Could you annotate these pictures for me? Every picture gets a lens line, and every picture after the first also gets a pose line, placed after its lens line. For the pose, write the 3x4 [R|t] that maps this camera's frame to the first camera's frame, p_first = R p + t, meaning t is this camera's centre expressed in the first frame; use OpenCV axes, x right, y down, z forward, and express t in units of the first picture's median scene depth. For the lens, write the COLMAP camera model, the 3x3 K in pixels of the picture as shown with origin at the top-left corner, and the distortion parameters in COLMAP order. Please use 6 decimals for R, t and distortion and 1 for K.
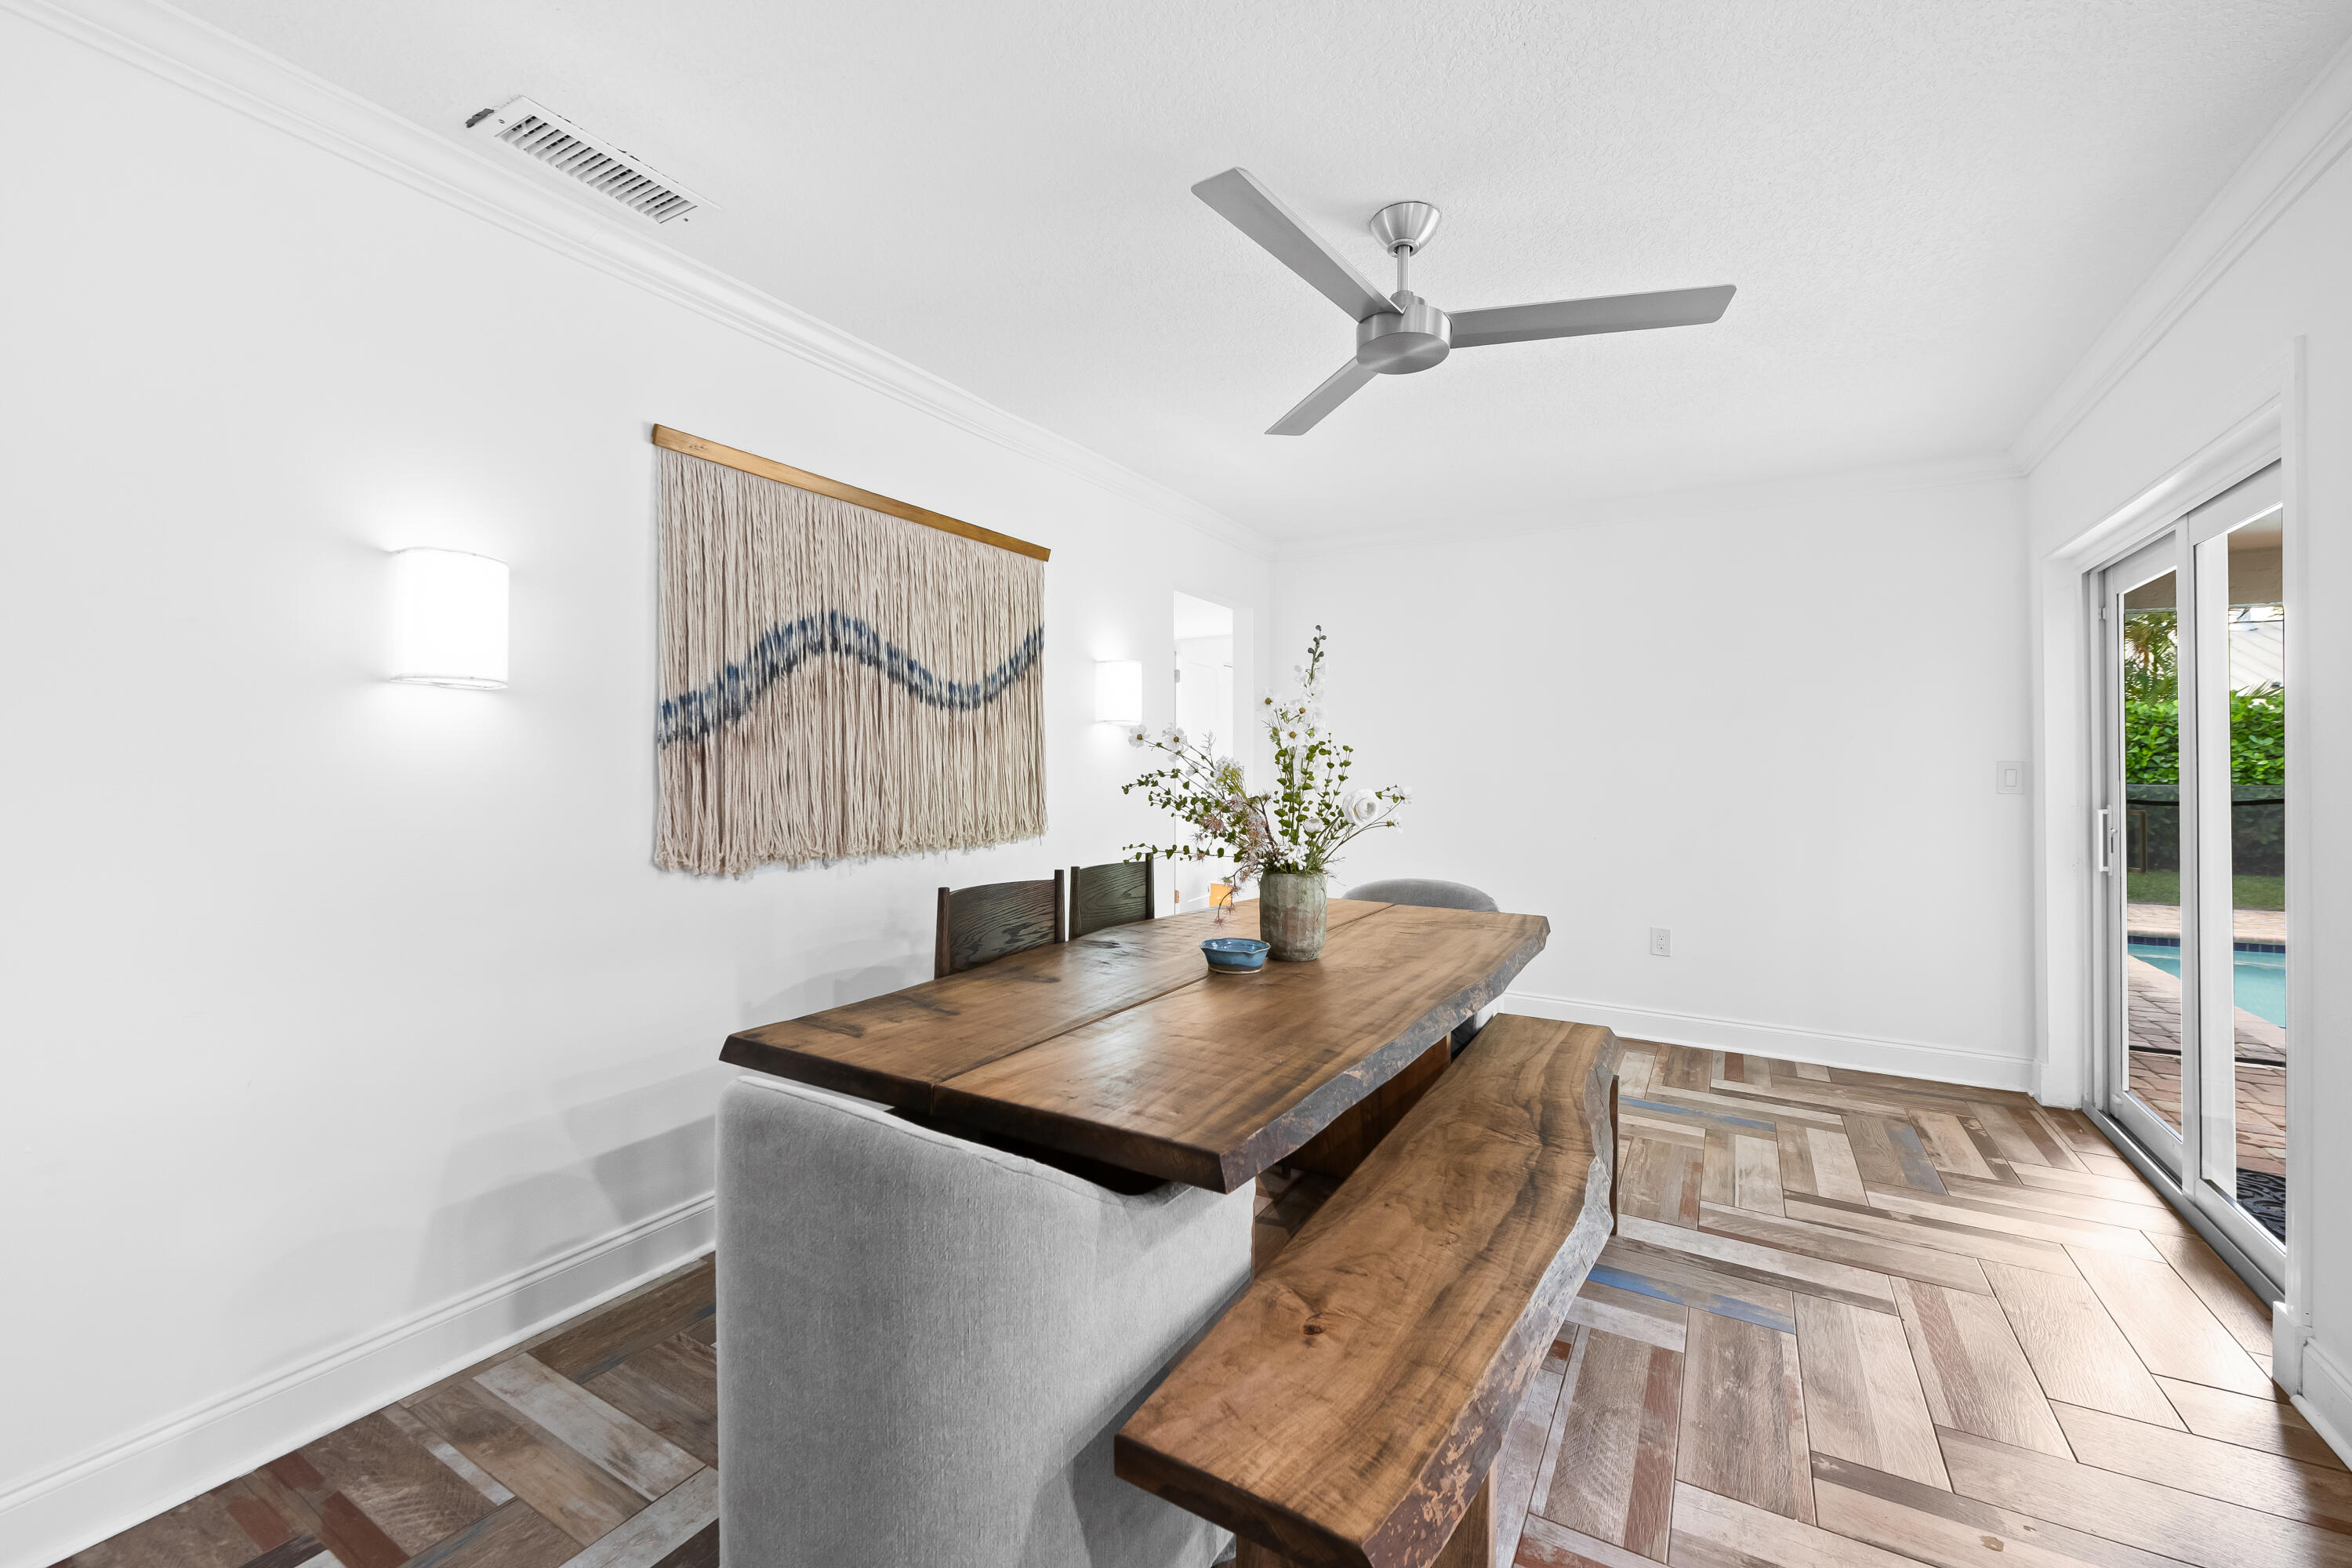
lens RADIAL K [[944.0, 0, 1161.9], [0, 944.0, 781.0], [0, 0, 1]] dist [-0.001212, -0.000302]
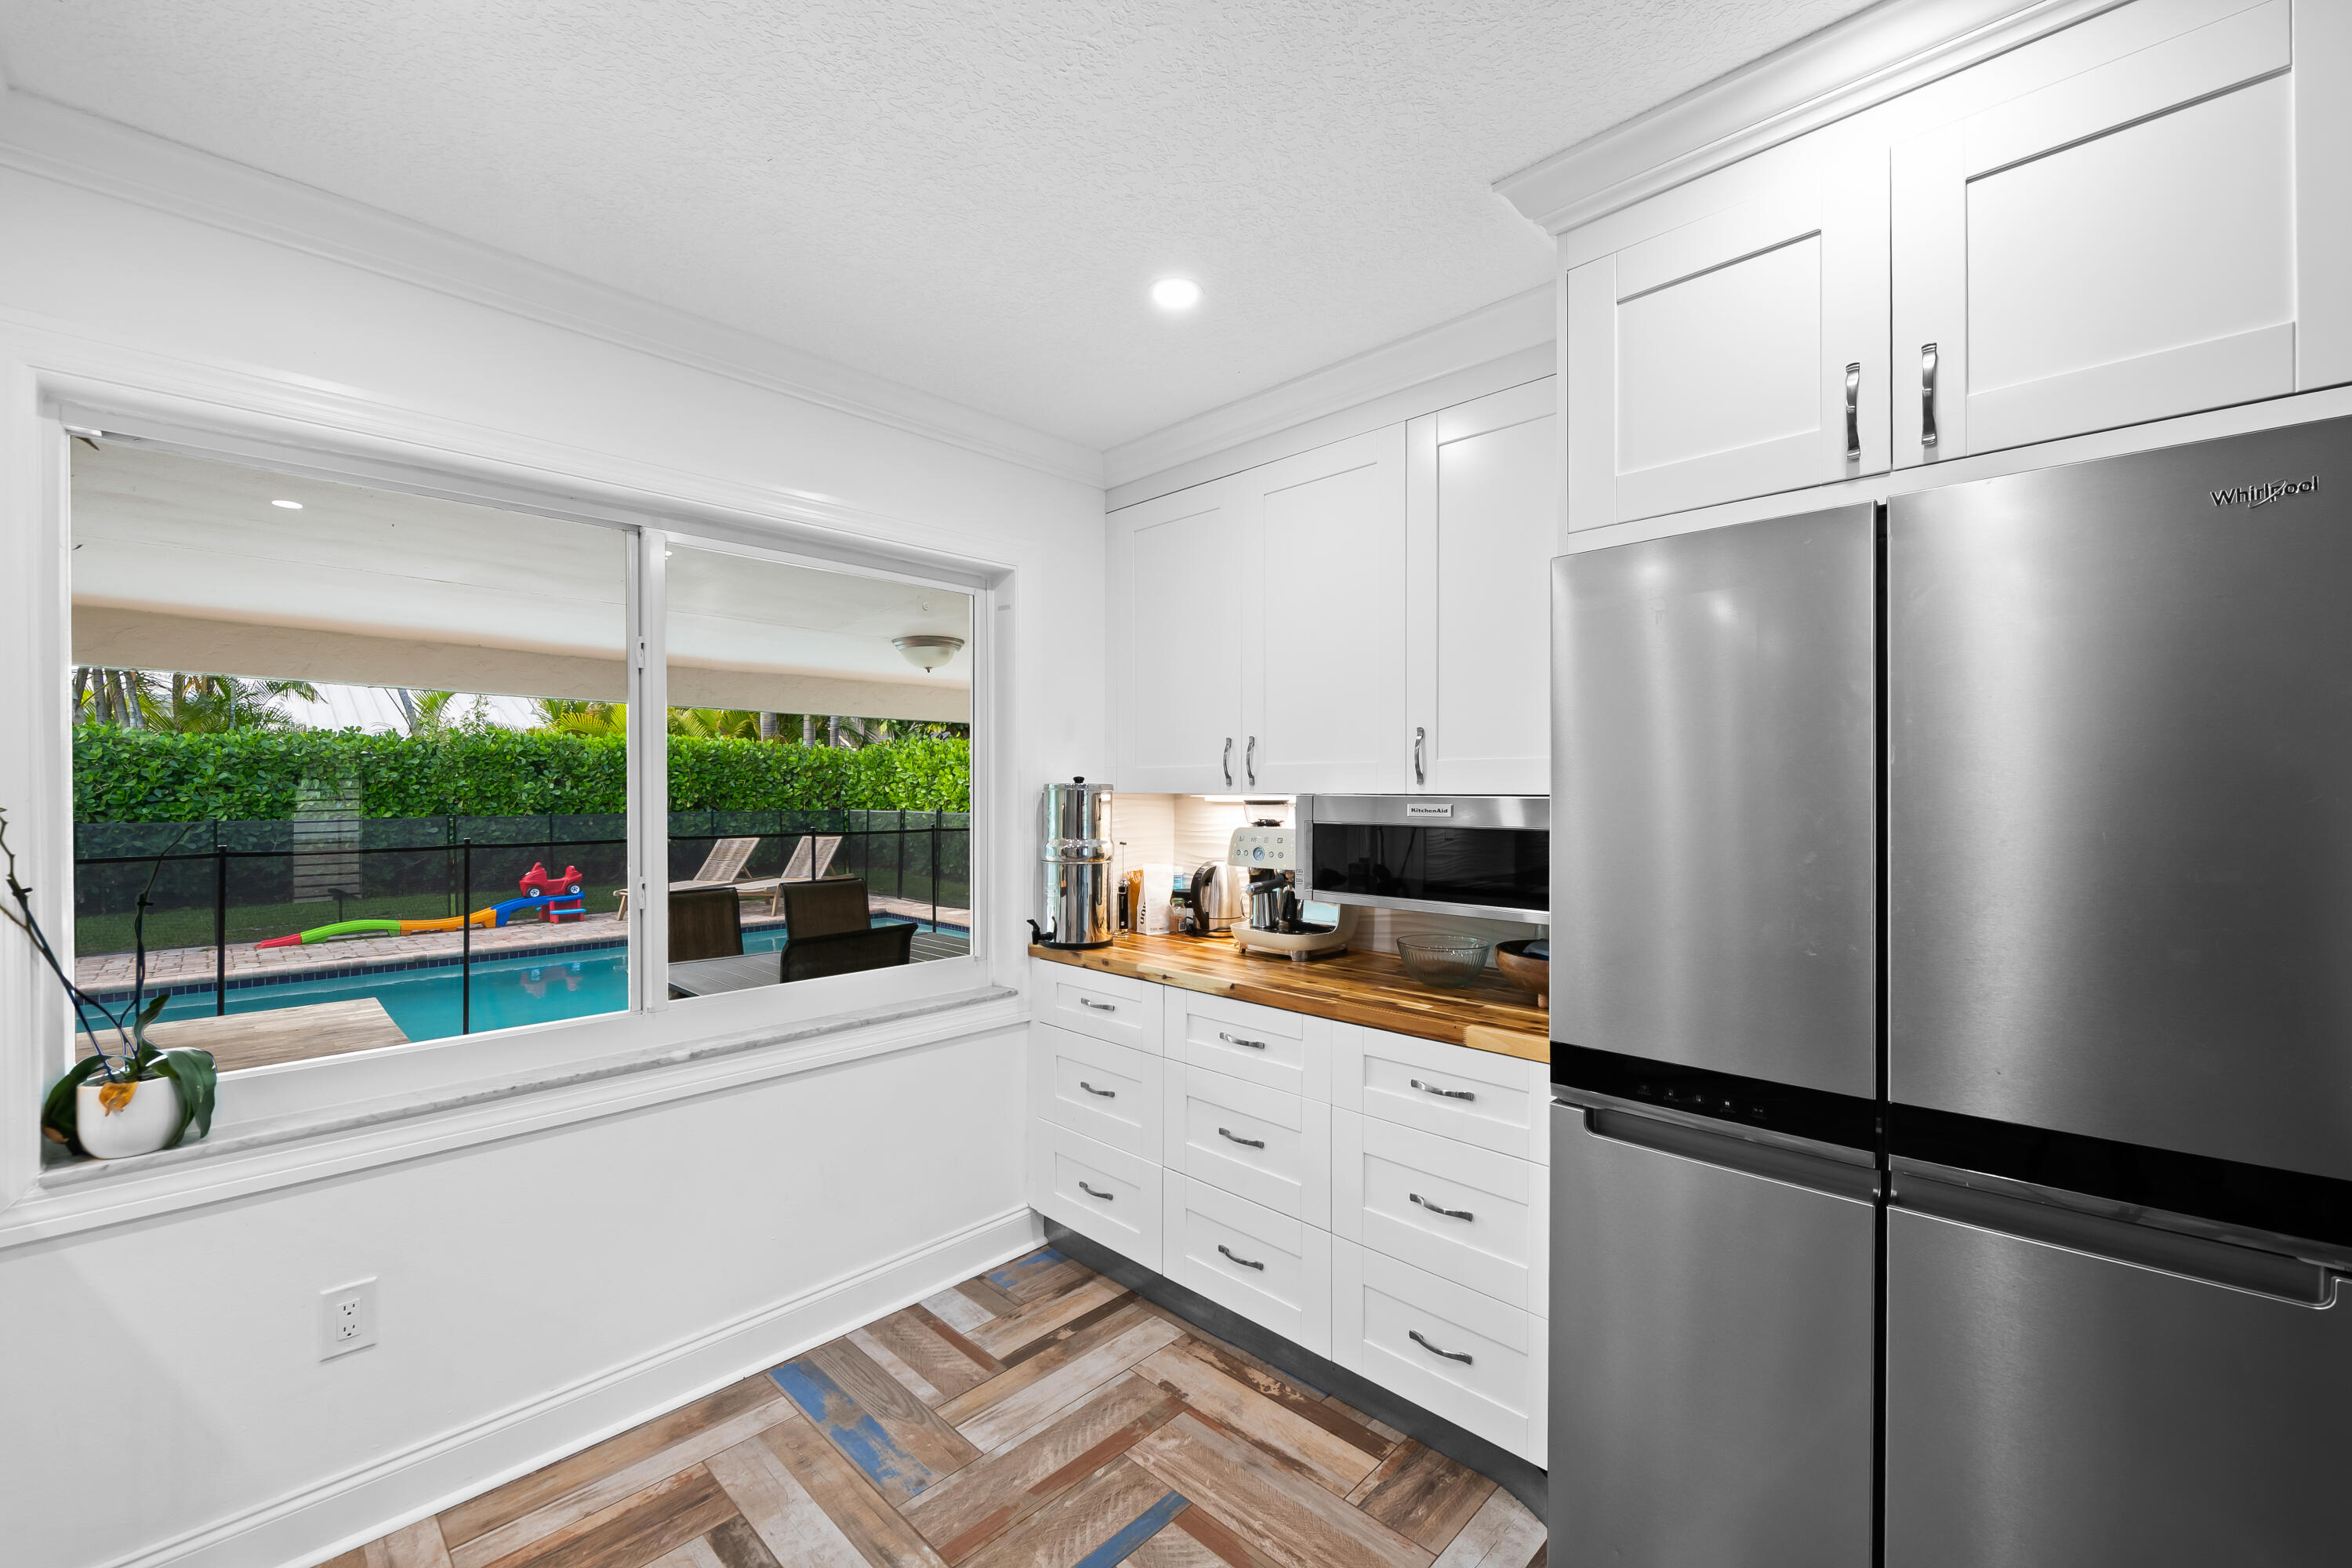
lens RADIAL K [[944.0, 0, 1182.0], [0, 944.0, 795.4], [0, 0, 1]] dist [-0.001212, -0.000302]
pose [[0.222126, -0.001954, 0.975016, 1.570679], [0.004825, 0.999988, 0.000905, -0.072933], [-0.975006, 0.004503, 0.222133, -0.974334]]
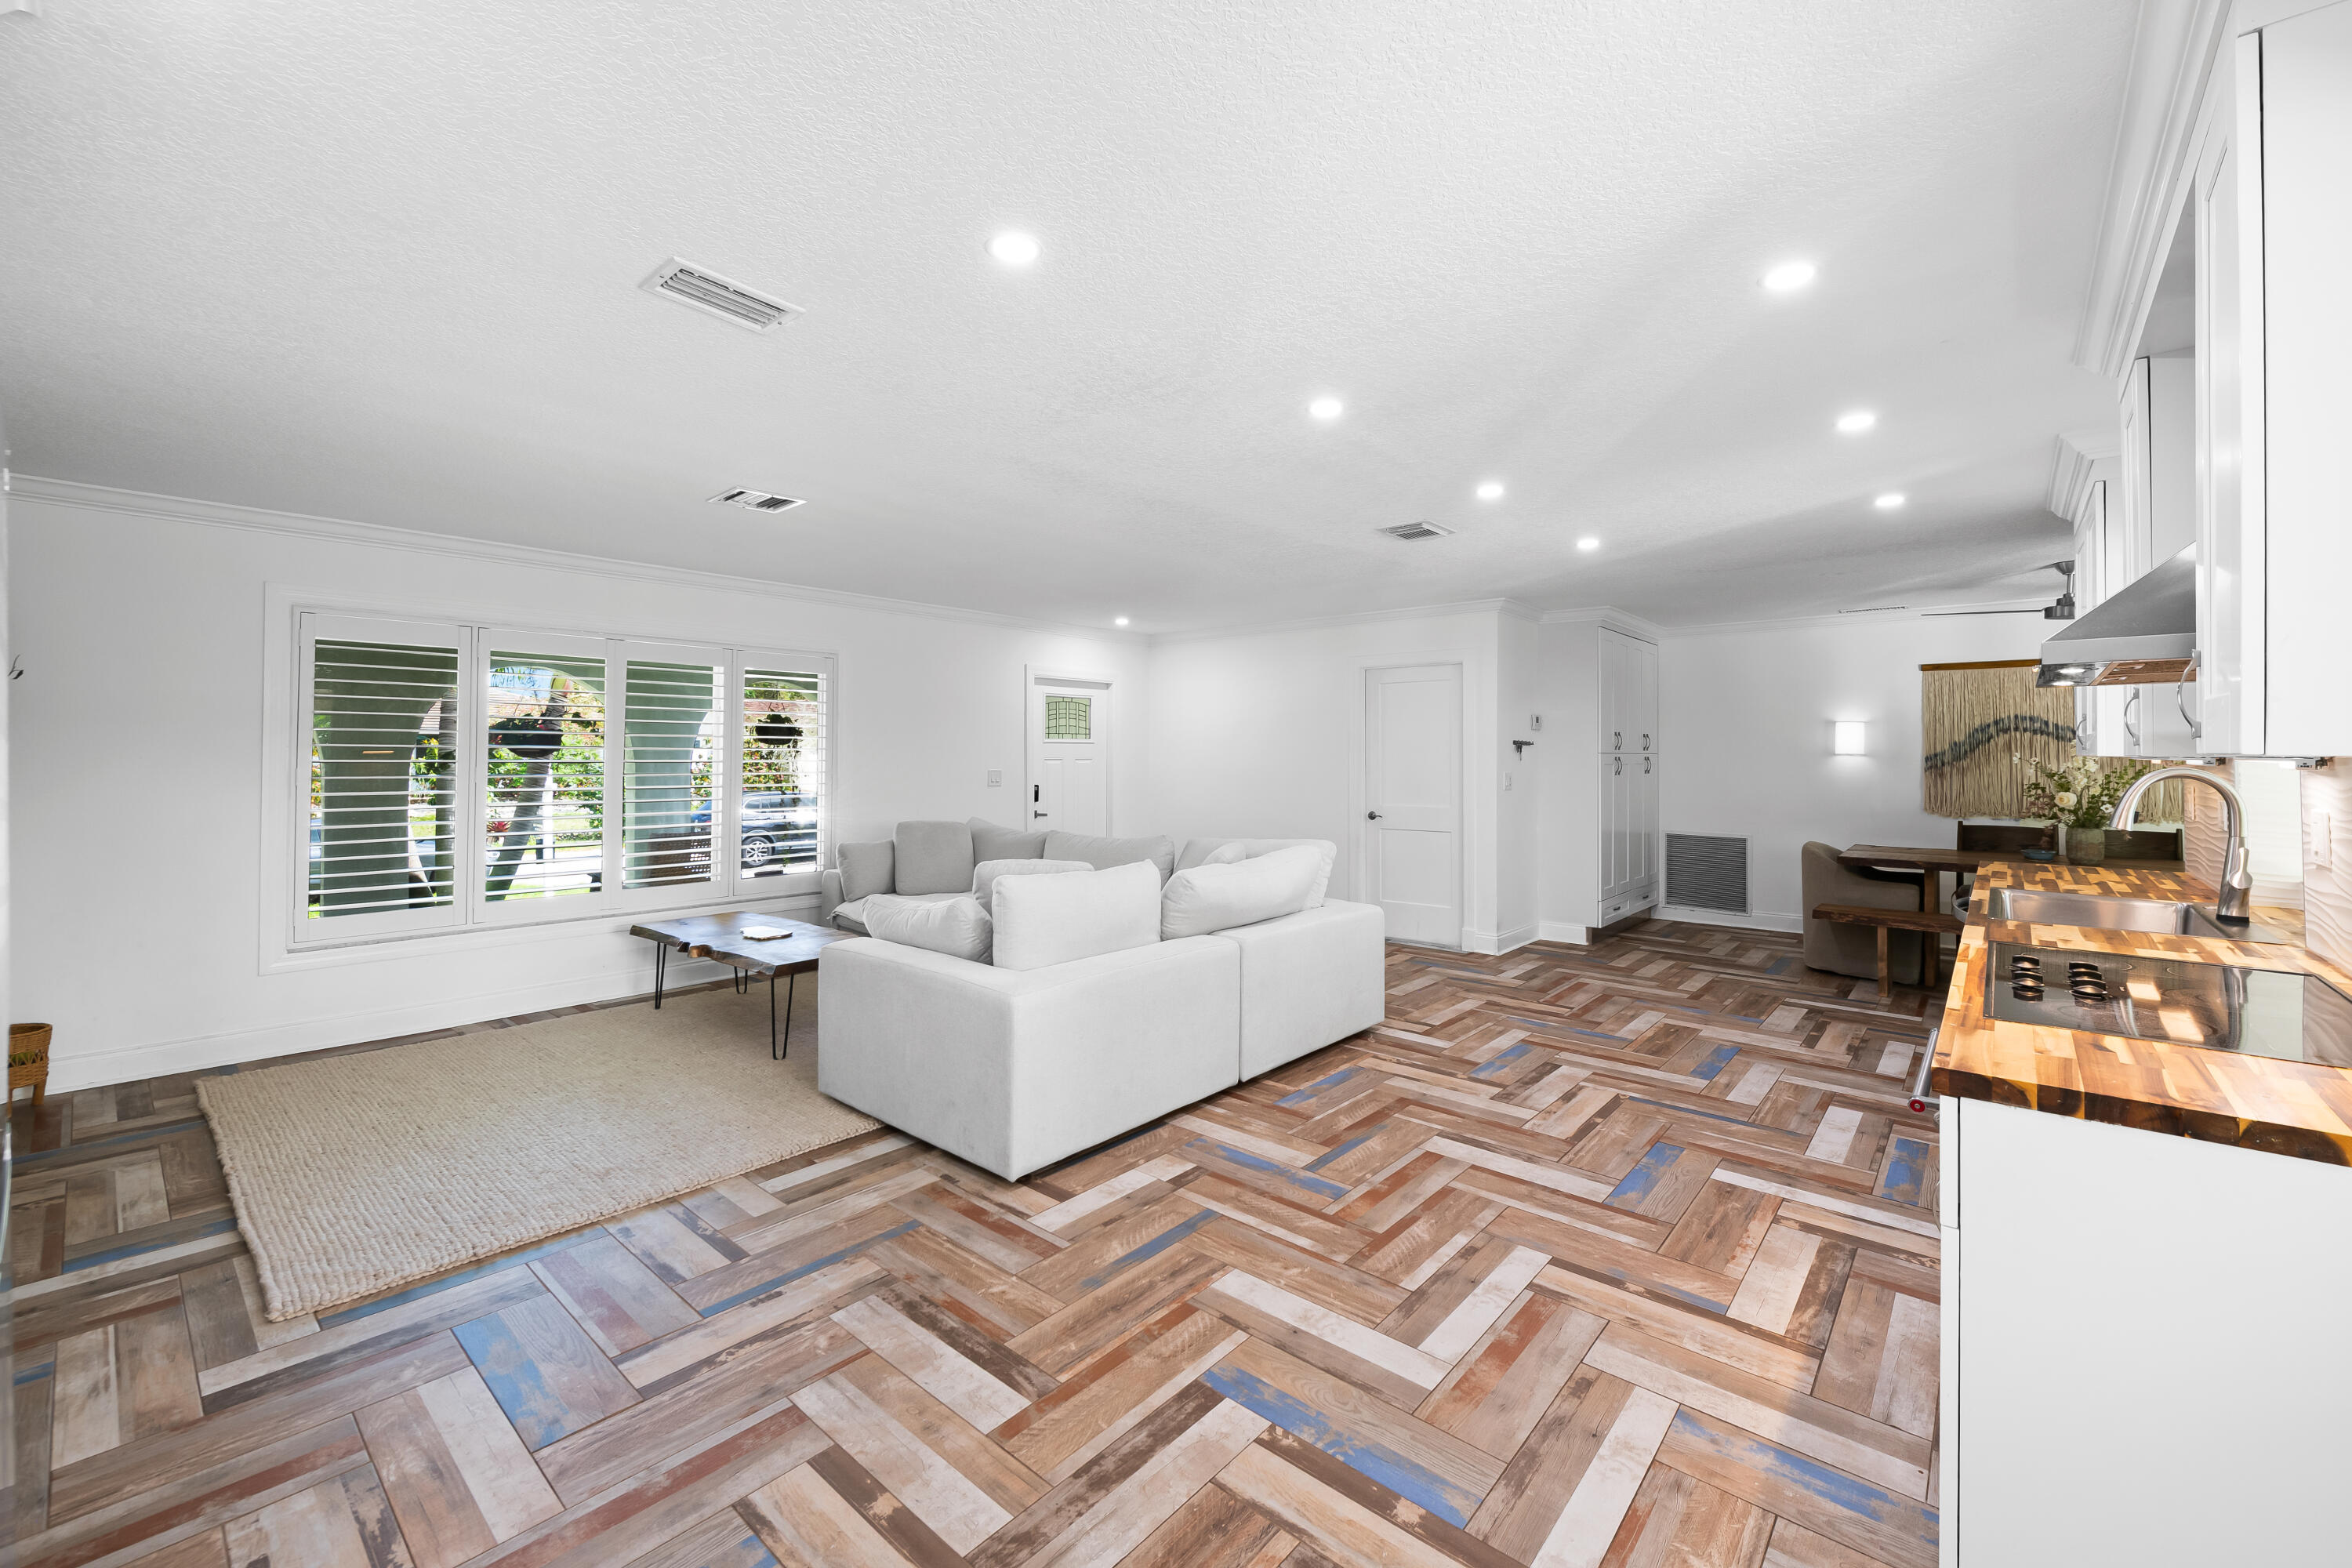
lens RADIAL K [[944.0, 0, 1164.7], [0, 944.0, 753.4], [0, 0, 1]] dist [-0.001212, -0.000302]
pose [[-0.178250, 0.003258, -0.983980, 2.365115], [-0.005934, 0.999973, 0.004386, -0.075907], [0.983967, 0.006621, -0.178226, -0.703424]]
